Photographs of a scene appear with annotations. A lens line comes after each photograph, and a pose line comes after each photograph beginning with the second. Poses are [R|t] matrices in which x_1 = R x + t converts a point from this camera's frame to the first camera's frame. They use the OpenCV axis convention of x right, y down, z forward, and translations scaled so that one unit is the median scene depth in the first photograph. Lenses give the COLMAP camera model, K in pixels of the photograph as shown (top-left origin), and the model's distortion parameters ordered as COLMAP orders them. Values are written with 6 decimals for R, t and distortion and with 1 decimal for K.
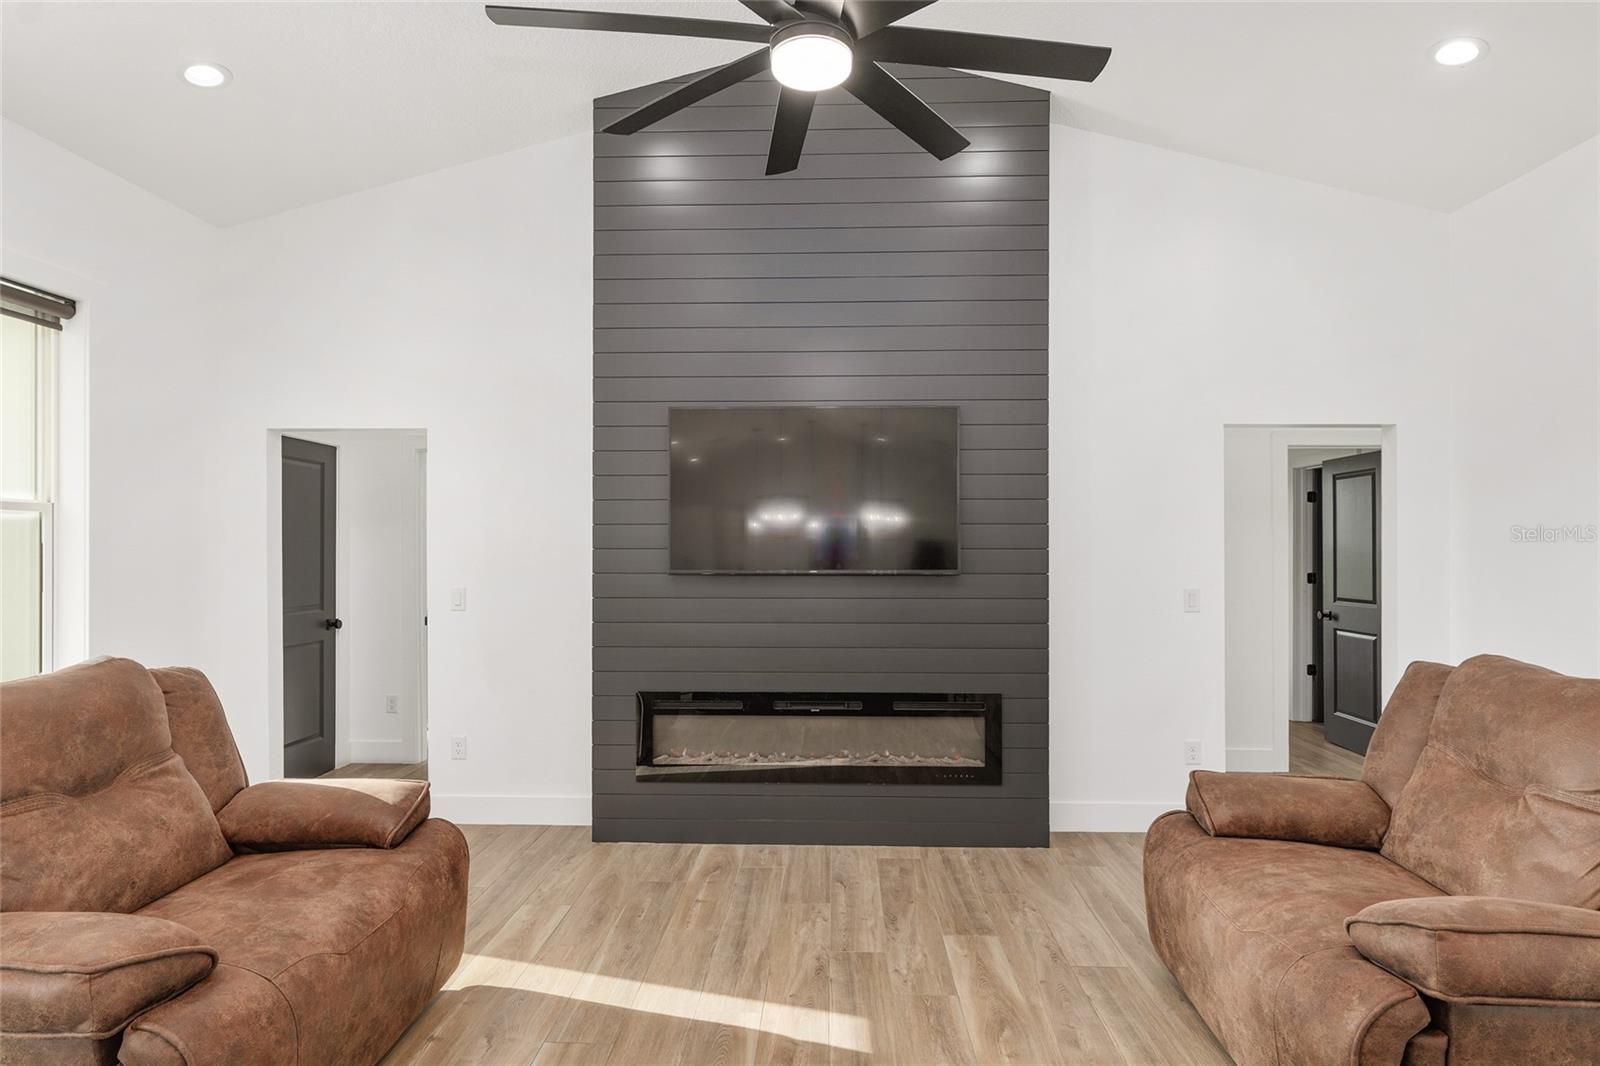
lens RADIAL K [[849.6, 0, 801.3], [0, 849.6, 553.1], [0, 0, 1]] dist [-0.017898, 0.000256]
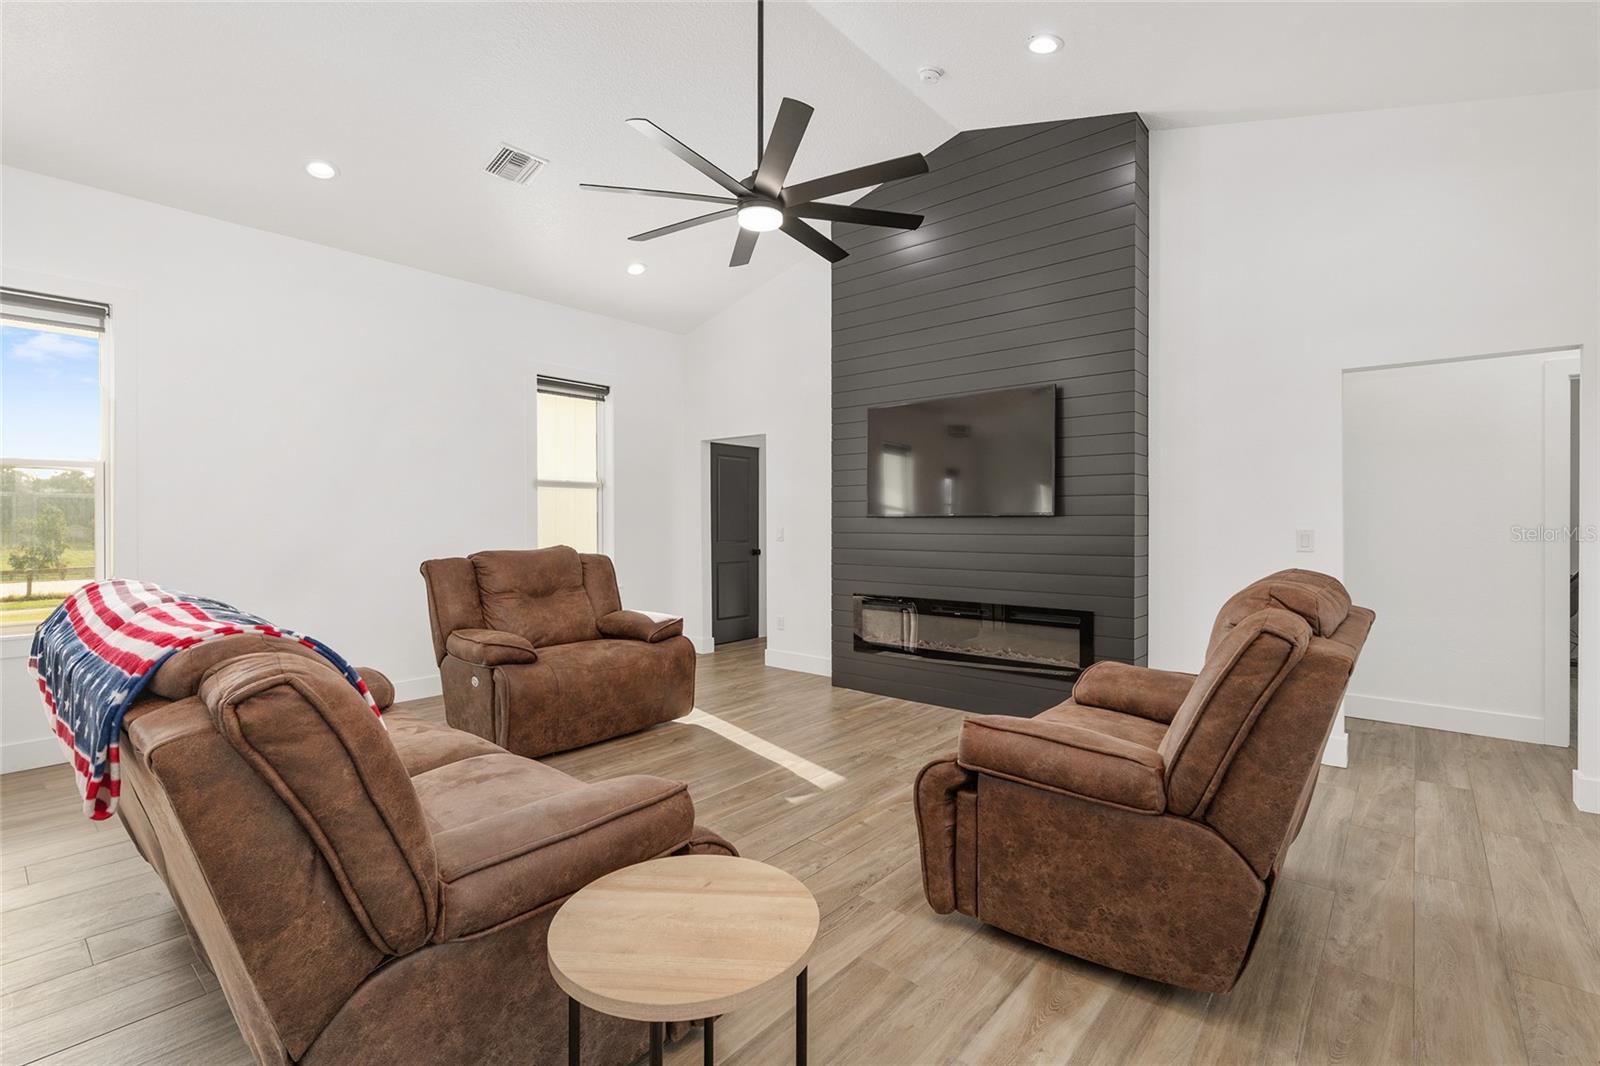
lens RADIAL K [[721.6, 0, 797.6], [0, 721.6, 519.3], [0, 0, 1]] dist [-0.004001, -0.000432]
pose [[0.777919, -0.005843, -0.628337, 0.803454], [0.001501, 0.999971, -0.007441, 0.054797], [0.628362, 0.004846, 0.777906, -0.130669]]
